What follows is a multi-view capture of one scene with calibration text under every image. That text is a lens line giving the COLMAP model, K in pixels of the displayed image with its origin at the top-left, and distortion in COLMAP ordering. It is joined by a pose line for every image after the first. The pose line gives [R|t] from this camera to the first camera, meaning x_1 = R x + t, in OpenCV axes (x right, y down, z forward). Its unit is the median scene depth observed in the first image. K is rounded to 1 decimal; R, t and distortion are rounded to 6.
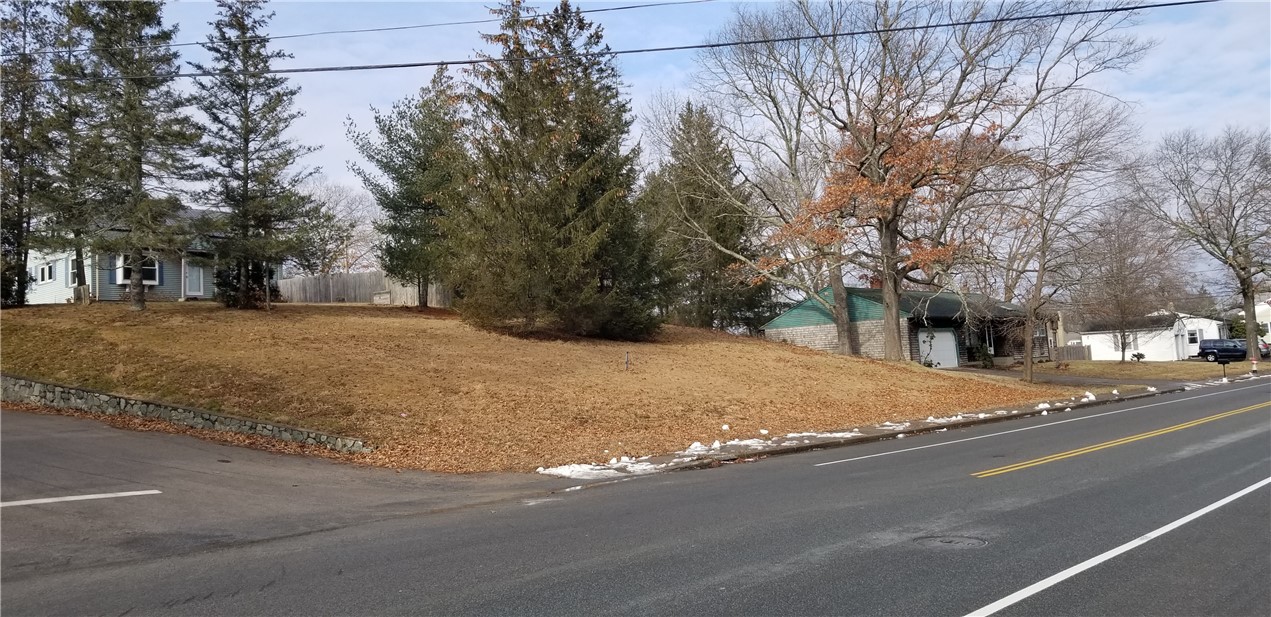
lens RADIAL K [[972.7, 0, 661.3], [0, 972.7, 307.5], [0, 0, 1]] dist [0.109177, -0.196354]
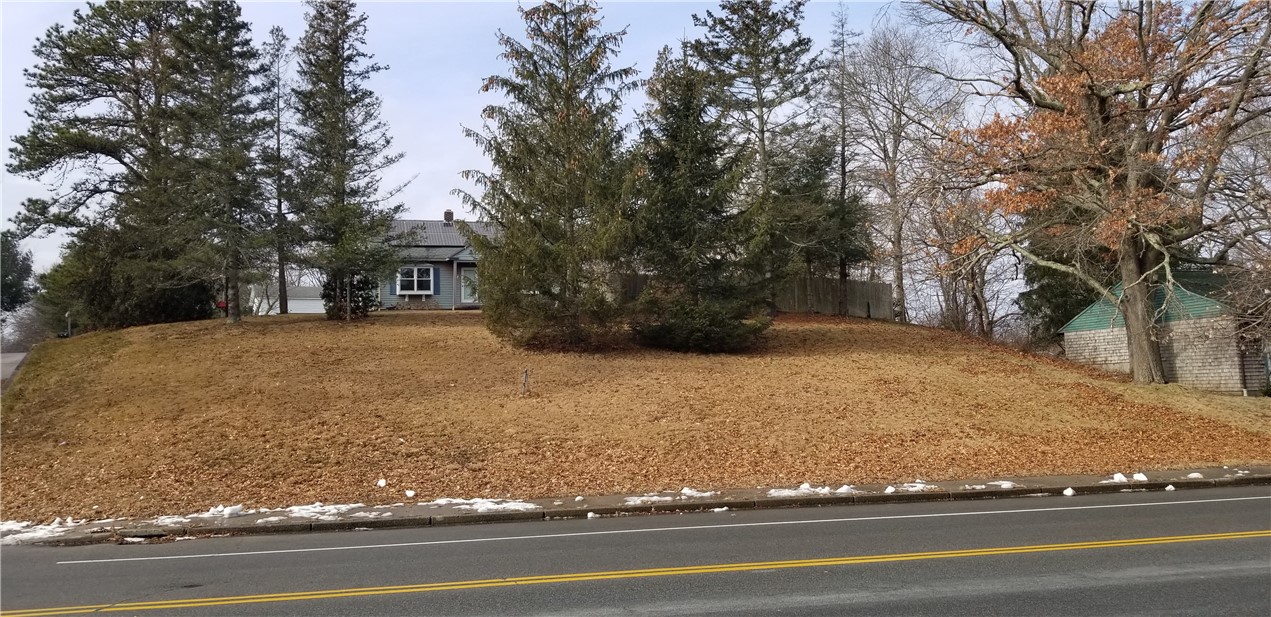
lens RADIAL K [[972.7, 0, 661.3], [0, 972.7, 307.5], [0, 0, 1]] dist [0.109177, -0.196354]
pose [[0.810619, -0.017047, -0.585326, 0.395817], [0.019365, 0.999810, -0.002300, -0.000717], [0.585254, -0.009470, 0.810795, 0.307666]]
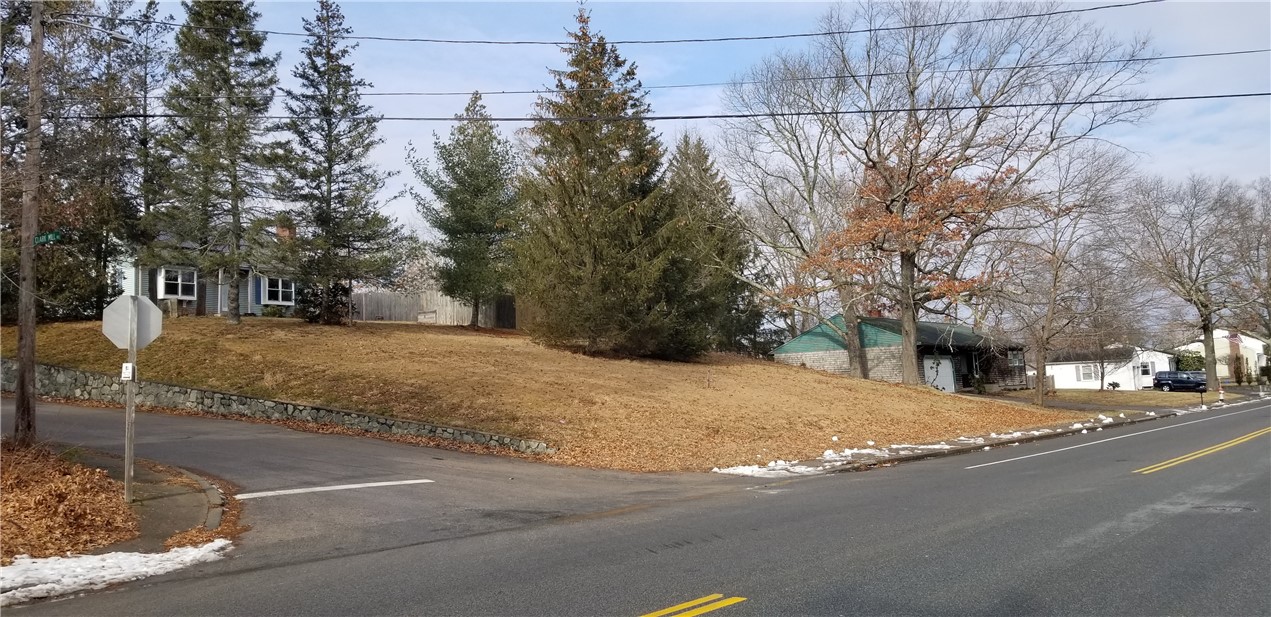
lens RADIAL K [[972.7, 0, 661.3], [0, 972.7, 307.5], [0, 0, 1]] dist [0.109177, -0.196354]
pose [[0.997286, 0.019704, 0.070940, -0.122090], [-0.017748, 0.999447, -0.028106, 0.005410], [-0.071455, 0.026771, 0.997085, -0.054298]]
